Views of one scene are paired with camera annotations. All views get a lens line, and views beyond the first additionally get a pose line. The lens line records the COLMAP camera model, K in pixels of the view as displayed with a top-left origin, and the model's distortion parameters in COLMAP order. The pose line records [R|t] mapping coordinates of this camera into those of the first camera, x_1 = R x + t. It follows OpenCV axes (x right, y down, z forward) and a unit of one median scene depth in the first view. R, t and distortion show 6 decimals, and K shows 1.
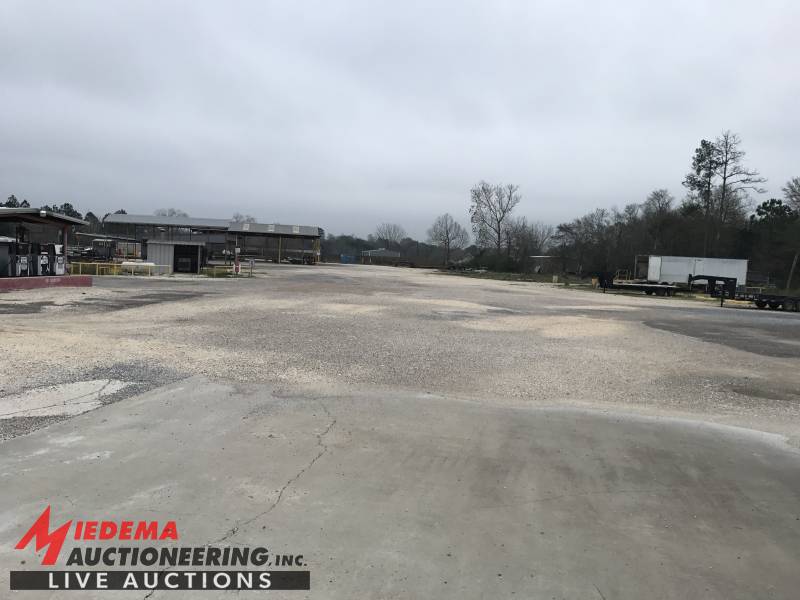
lens RADIAL K [[663.6, 0, 396.3], [0, 663.6, 290.1], [0, 0, 1]] dist [0.028958, -0.022454]
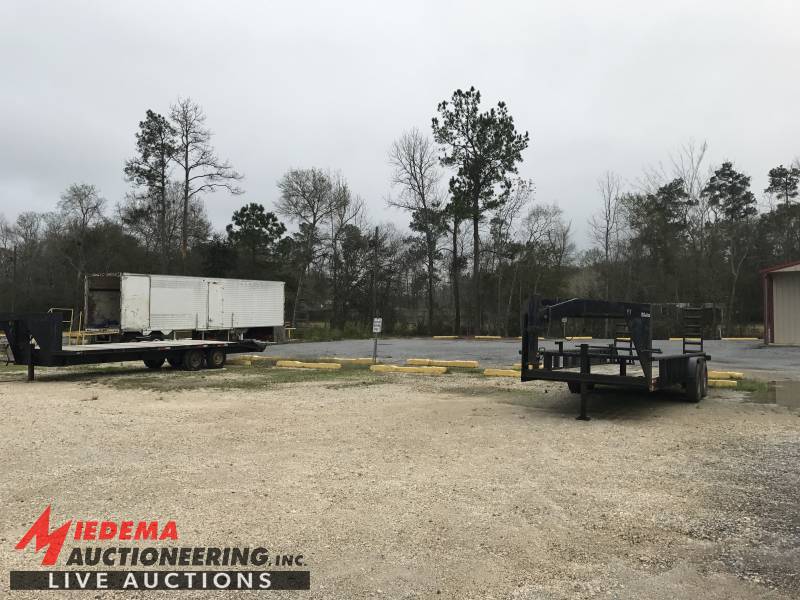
lens RADIAL K [[663.6, 0, 398.3], [0, 663.6, 302.6], [0, 0, 1]] dist [0.028958, -0.022454]
pose [[0.645934, -0.032477, 0.762702, 0.176515], [0.066062, 0.997725, -0.013464, -0.016088], [-0.760529, 0.059082, 0.646610, 0.640450]]
